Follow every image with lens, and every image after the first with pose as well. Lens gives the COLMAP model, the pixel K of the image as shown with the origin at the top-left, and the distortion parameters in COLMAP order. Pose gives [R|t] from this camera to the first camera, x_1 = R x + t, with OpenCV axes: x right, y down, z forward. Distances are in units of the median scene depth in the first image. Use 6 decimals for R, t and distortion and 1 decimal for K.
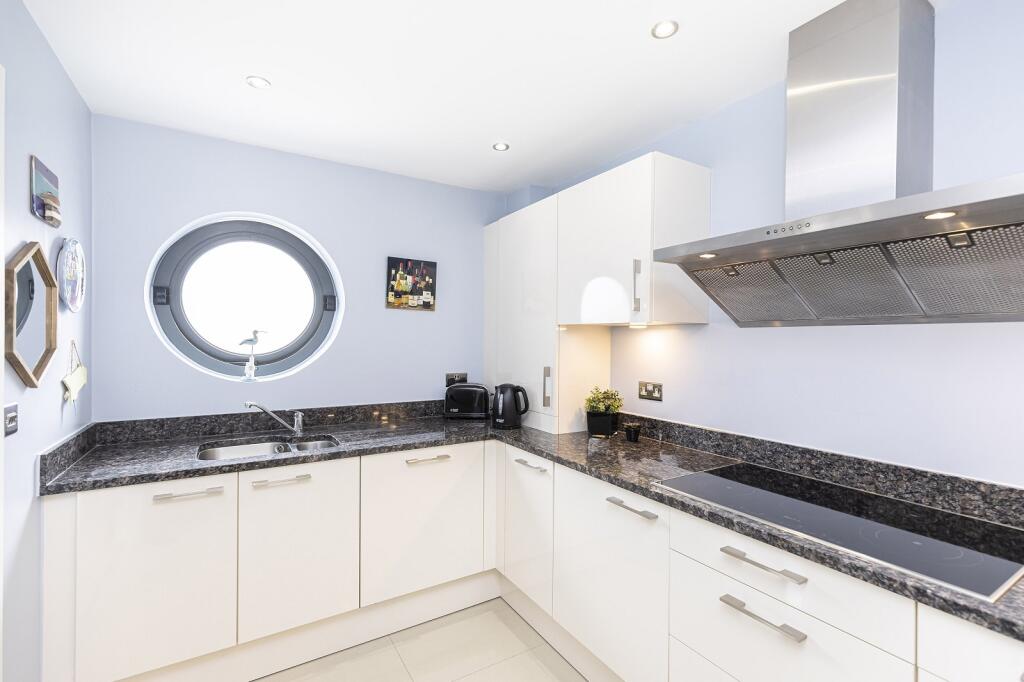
lens RADIAL K [[461.5, 0, 514.1], [0, 461.5, 337.5], [0, 0, 1]] dist [0.017332, -0.001261]
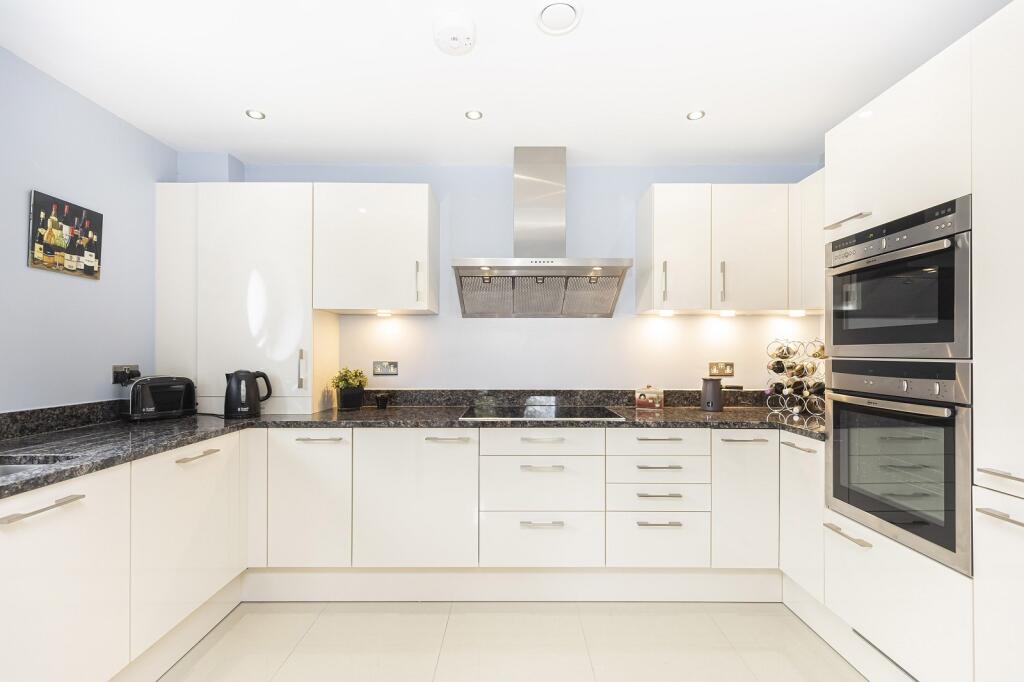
lens RADIAL K [[461.5, 0, 515.4], [0, 461.5, 346.4], [0, 0, 1]] dist [0.017332, -0.001261]
pose [[0.531349, 0.003318, 0.847146, -0.476382], [-0.001071, 0.999994, -0.003244, 0.052324], [-0.847152, 0.000816, 0.531350, 0.047578]]
